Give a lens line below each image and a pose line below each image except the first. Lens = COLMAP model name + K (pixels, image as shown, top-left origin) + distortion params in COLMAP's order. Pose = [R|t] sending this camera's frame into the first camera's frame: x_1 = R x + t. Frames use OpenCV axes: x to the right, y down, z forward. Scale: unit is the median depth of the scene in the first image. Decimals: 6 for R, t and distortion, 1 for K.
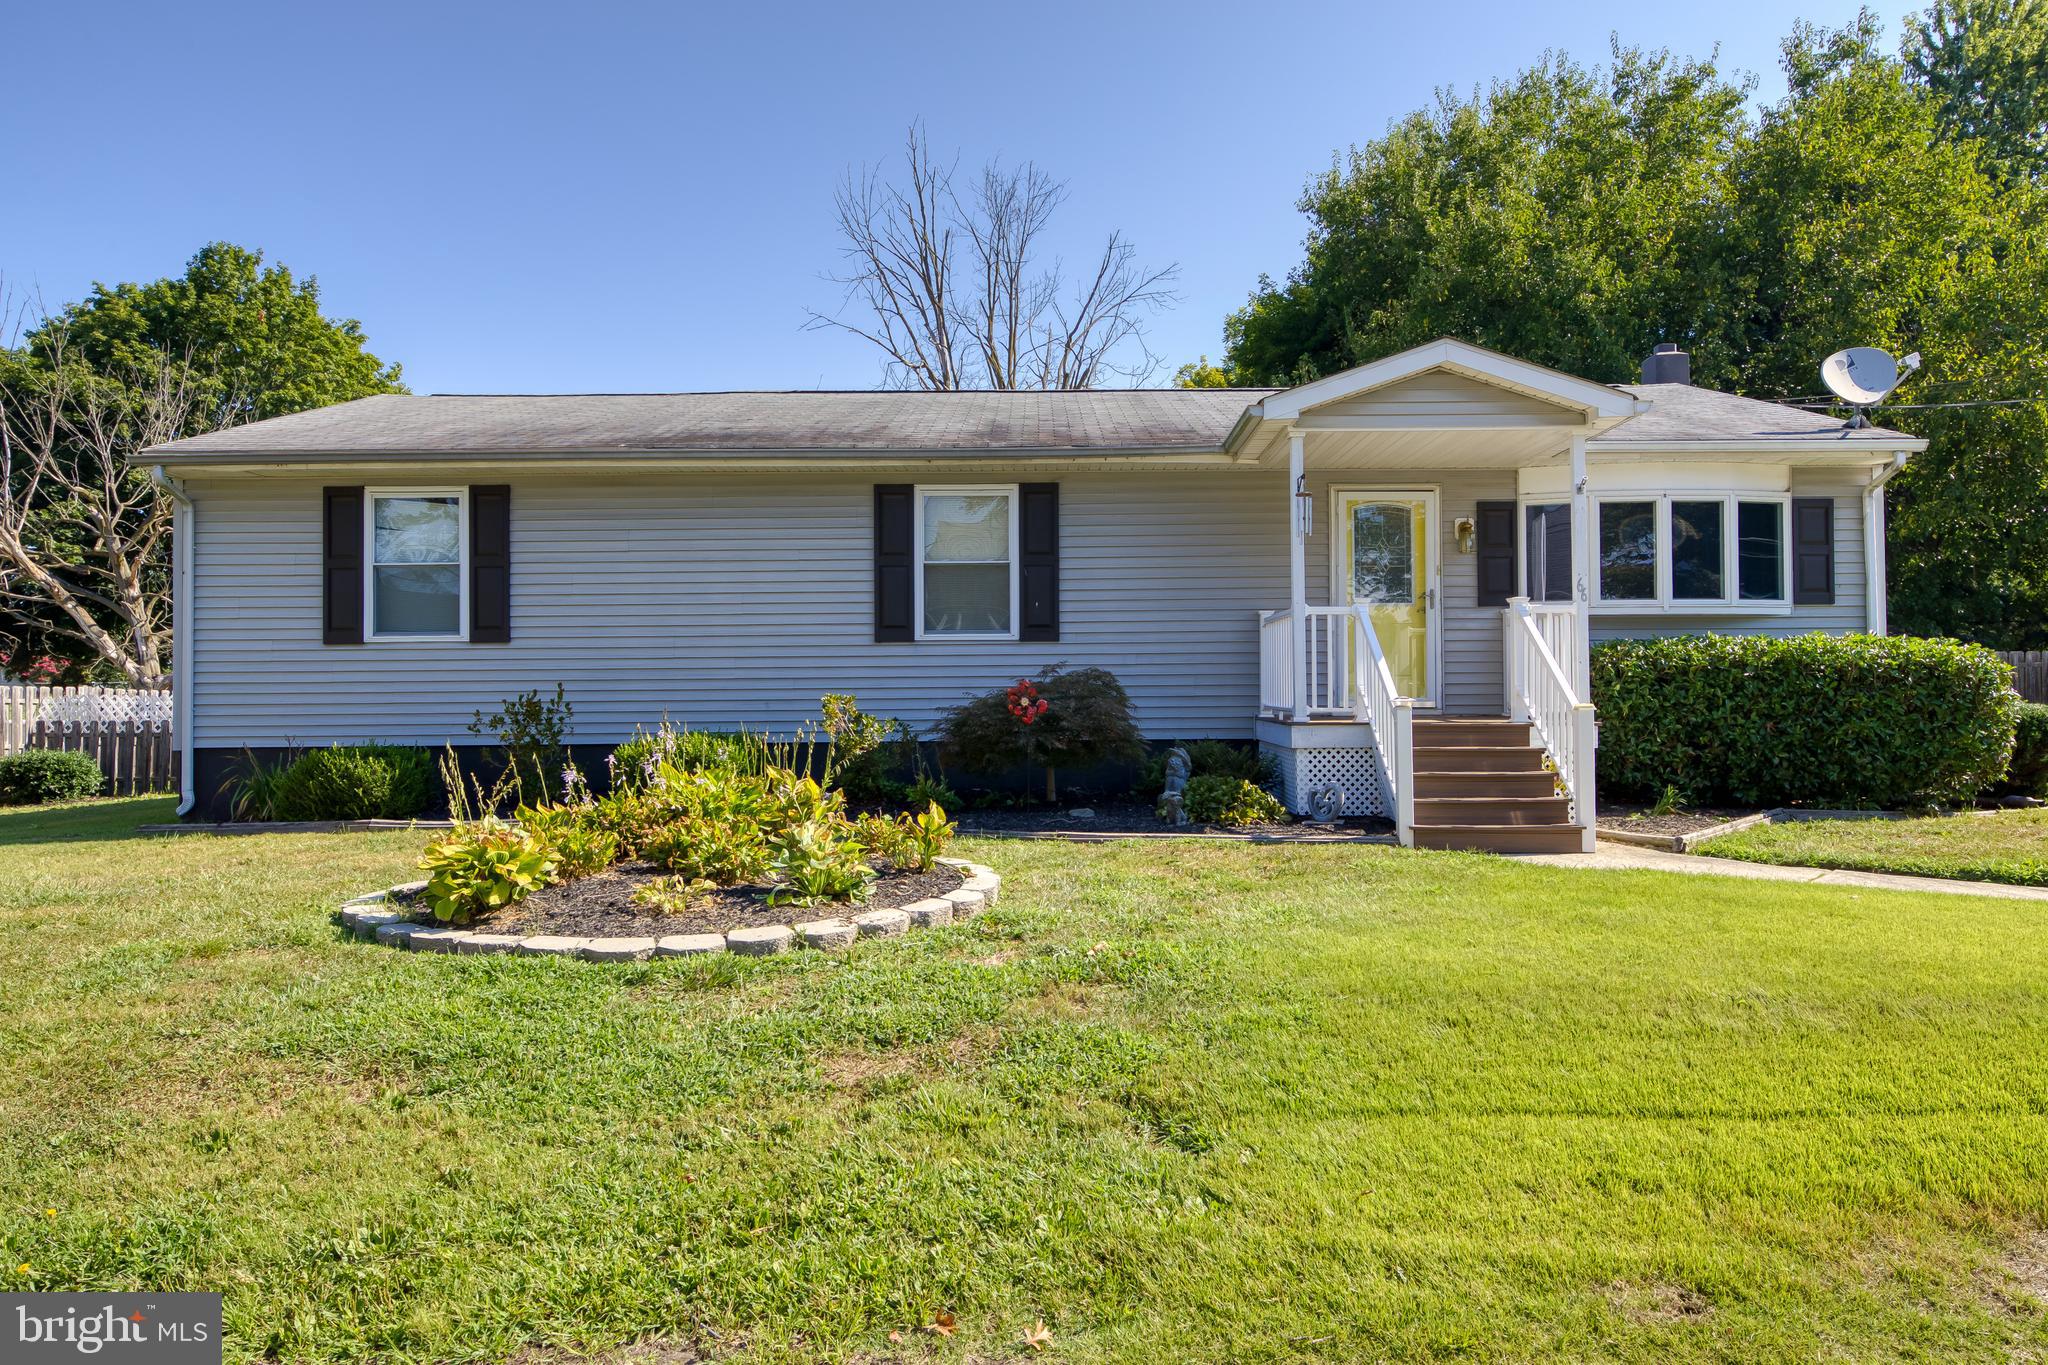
lens RADIAL K [[1082.1, 0, 1024.0], [0, 1082.1, 682.5], [0, 0, 1]] dist [0.000968, 0.000101]
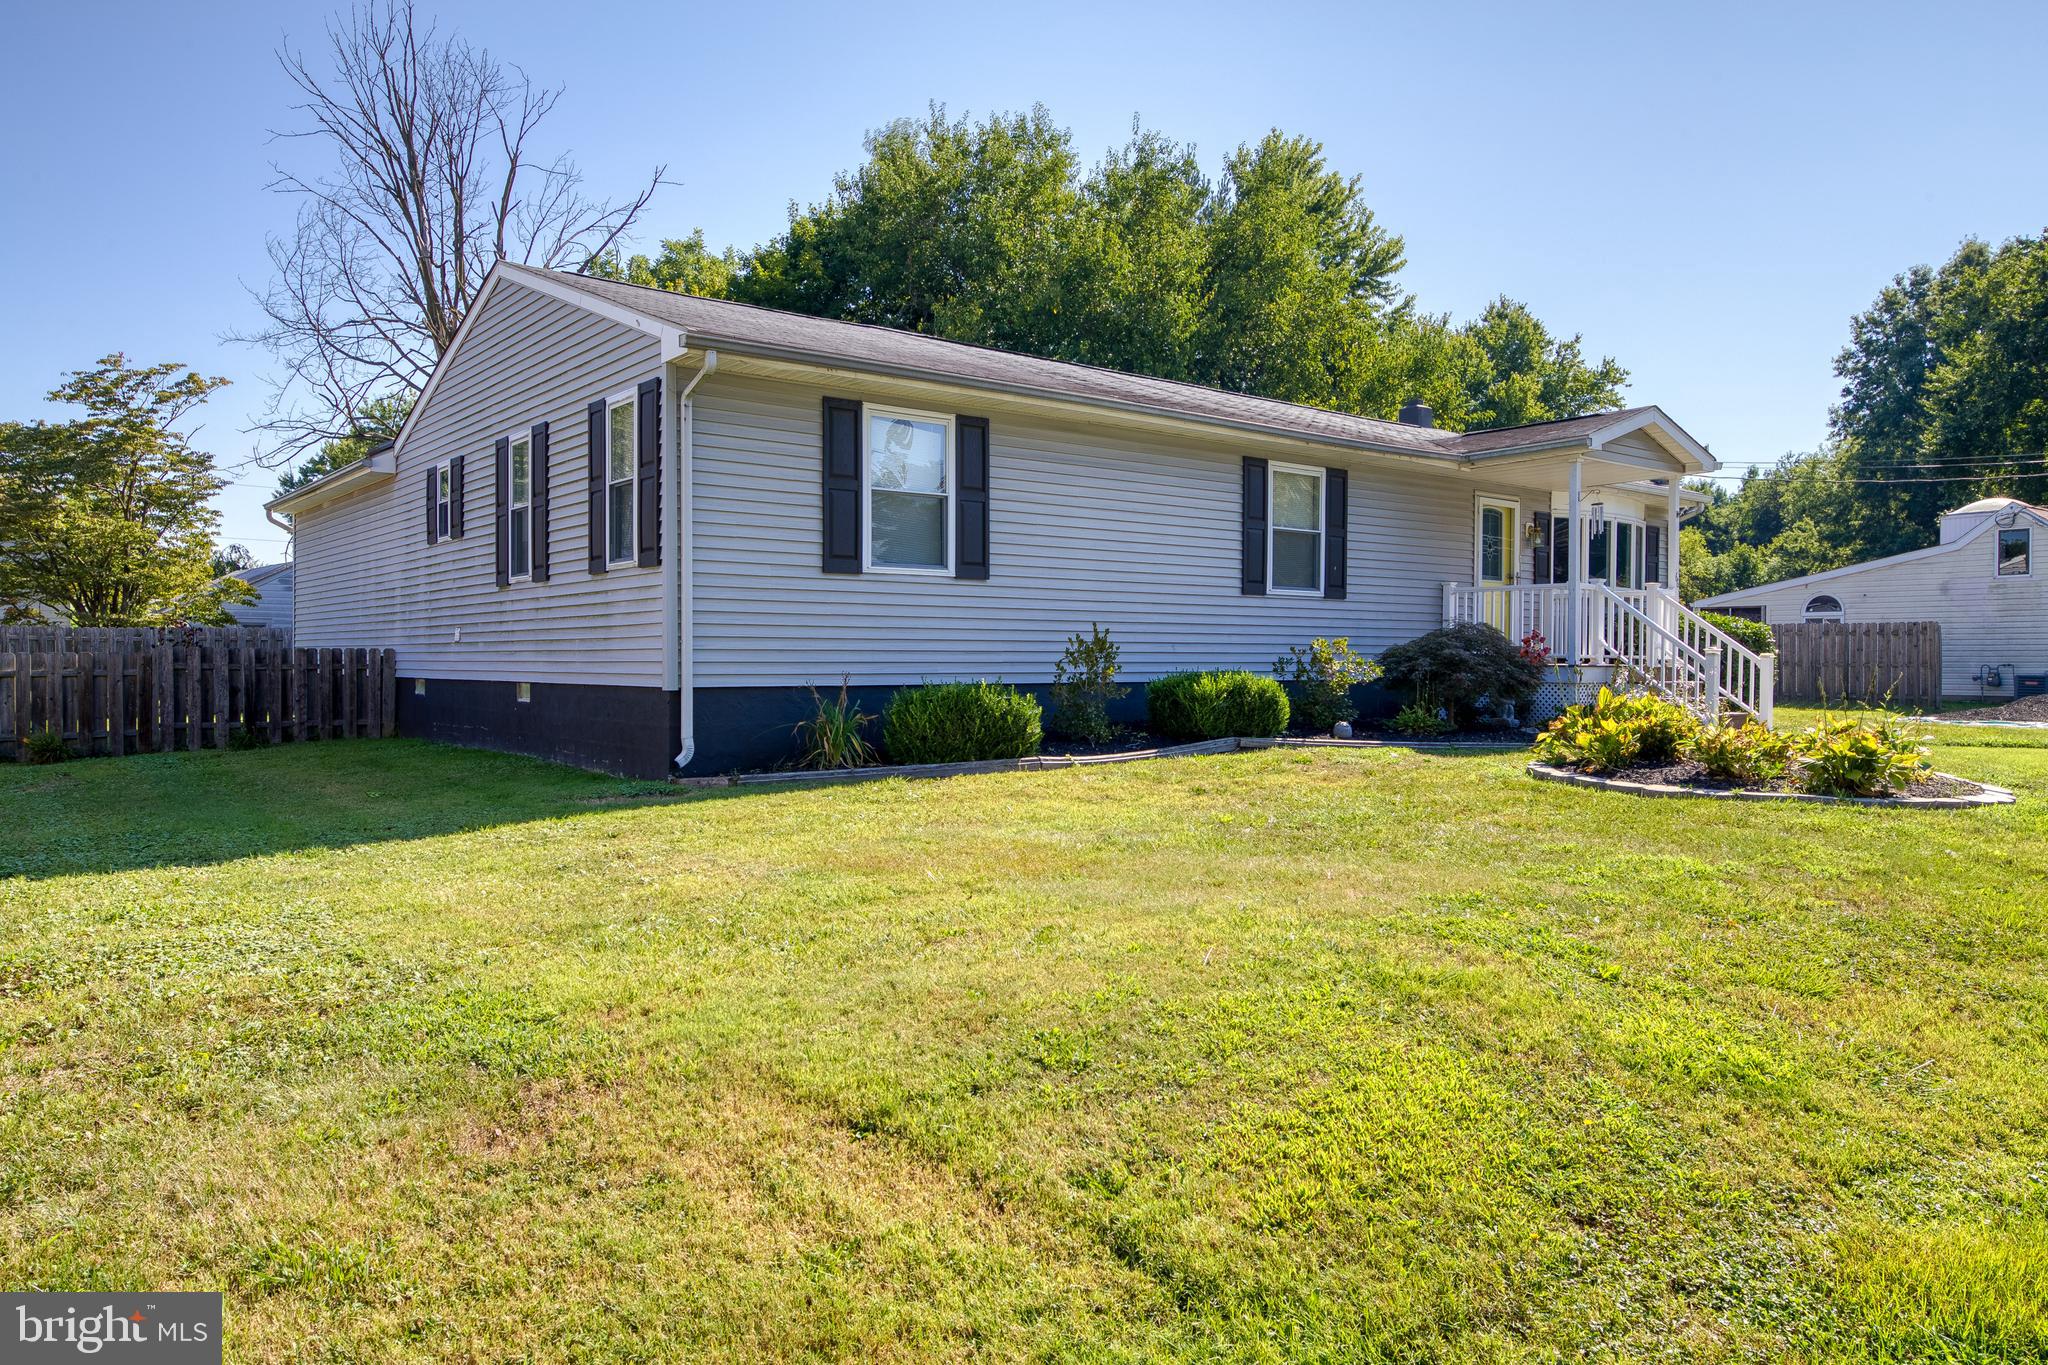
lens RADIAL K [[1421.7, 0, 1024.0], [0, 1421.7, 682.5], [0, 0, 1]] dist [0.000607, -0.000086]
pose [[0.774562, -0.000100, 0.632498, -1.269204], [-0.029854, 0.998880, 0.036717, 0.008021], [-0.631793, -0.047322, 0.773691, -0.030530]]
